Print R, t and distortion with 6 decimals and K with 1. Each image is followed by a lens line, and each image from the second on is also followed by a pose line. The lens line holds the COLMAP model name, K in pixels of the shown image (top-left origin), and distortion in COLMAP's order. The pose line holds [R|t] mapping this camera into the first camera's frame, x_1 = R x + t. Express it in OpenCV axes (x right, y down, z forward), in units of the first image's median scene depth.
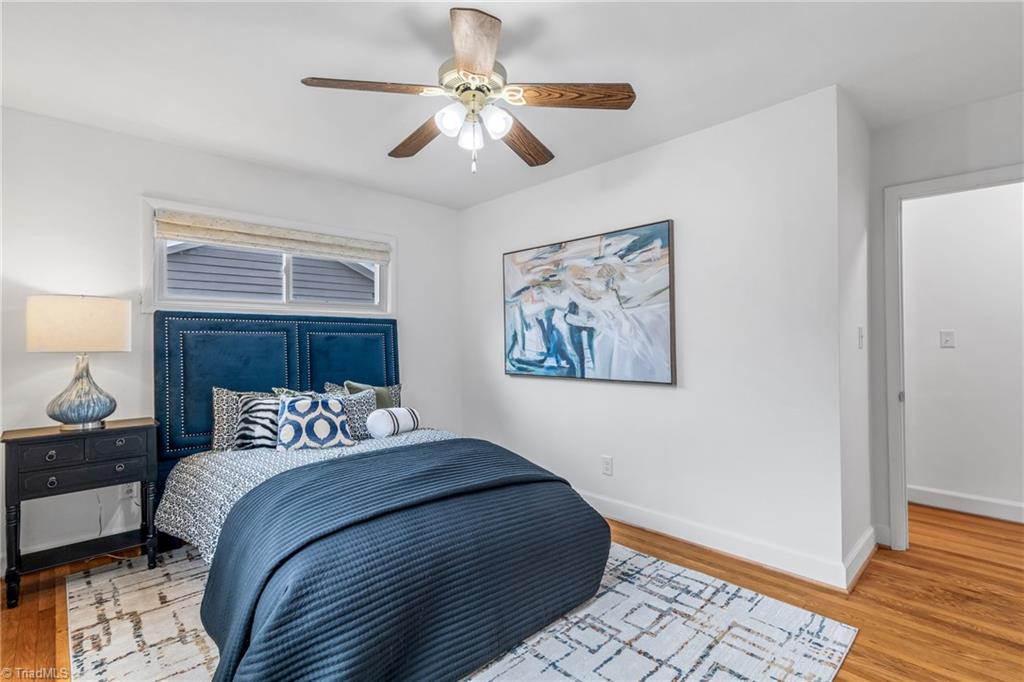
lens RADIAL K [[483.0, 0, 511.4], [0, 483.0, 350.8], [0, 0, 1]] dist [-0.002884, -0.000209]
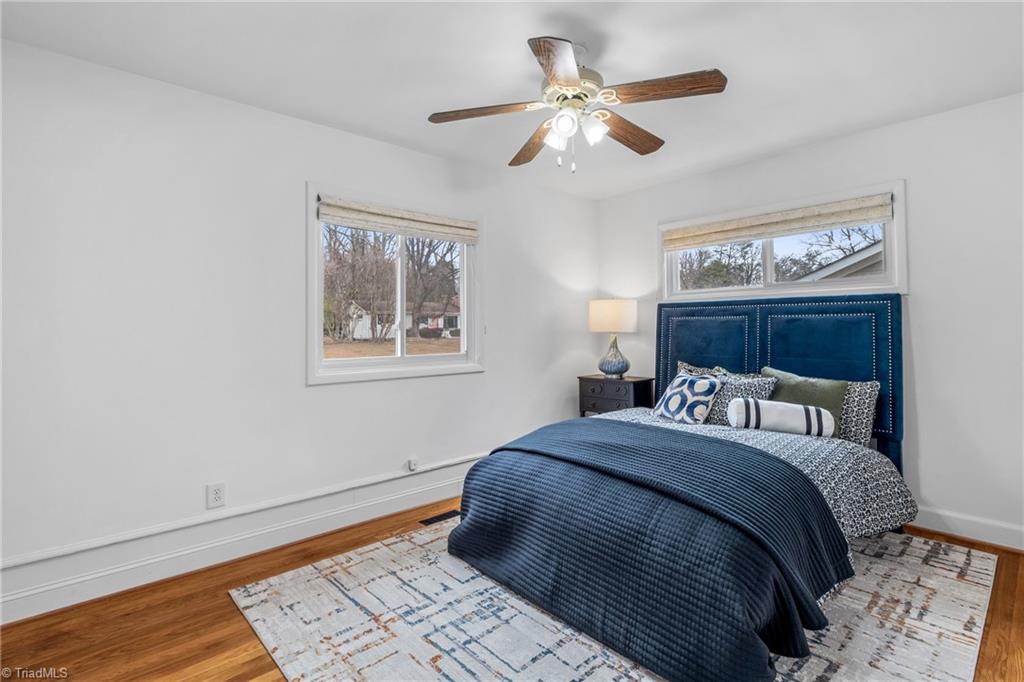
lens RADIAL K [[476.3, 0, 512.8], [0, 476.3, 342.9], [0, 0, 1]] dist [0.009433, 0.000146]
pose [[-0.017948, 0.036011, -0.999190, 0.598772], [-0.013035, 0.999258, 0.036247, -0.011920], [0.999754, 0.013675, -0.017465, 0.531850]]
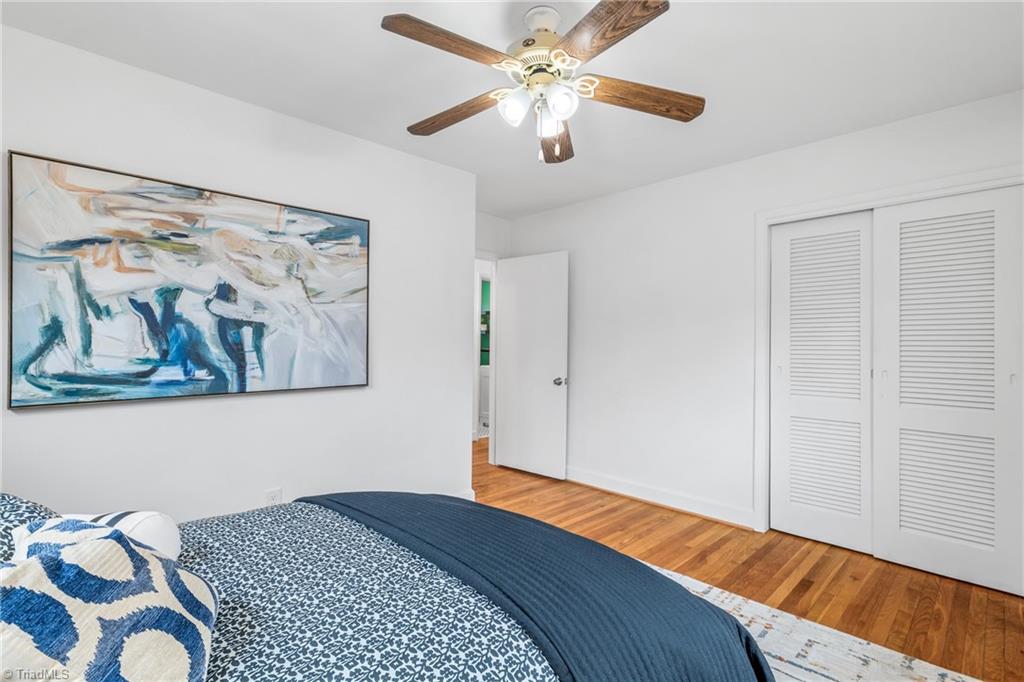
lens RADIAL K [[479.3, 0, 511.6], [0, 479.3, 336.5], [0, 0, 1]] dist [0.000756, 0.000293]
pose [[-0.007289, 0.018402, 0.999804, -0.596349], [0.011263, 0.999769, -0.018319, -0.009183], [-0.999910, 0.011128, -0.007494, 0.644772]]
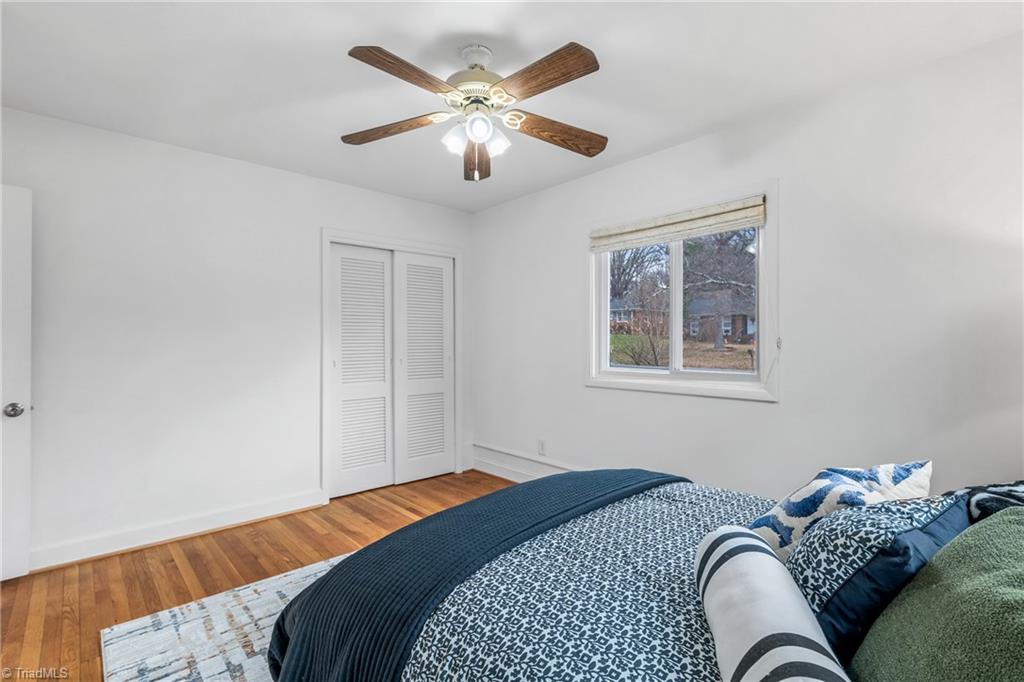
lens RADIAL K [[479.3, 0, 511.6], [0, 479.3, 336.5], [0, 0, 1]] dist [0.000756, 0.000293]
pose [[-0.999551, 0.012971, 0.027011, -0.106863], [0.013025, 0.999914, 0.001824, -0.016441], [-0.026985, 0.002175, -0.999633, 1.233046]]
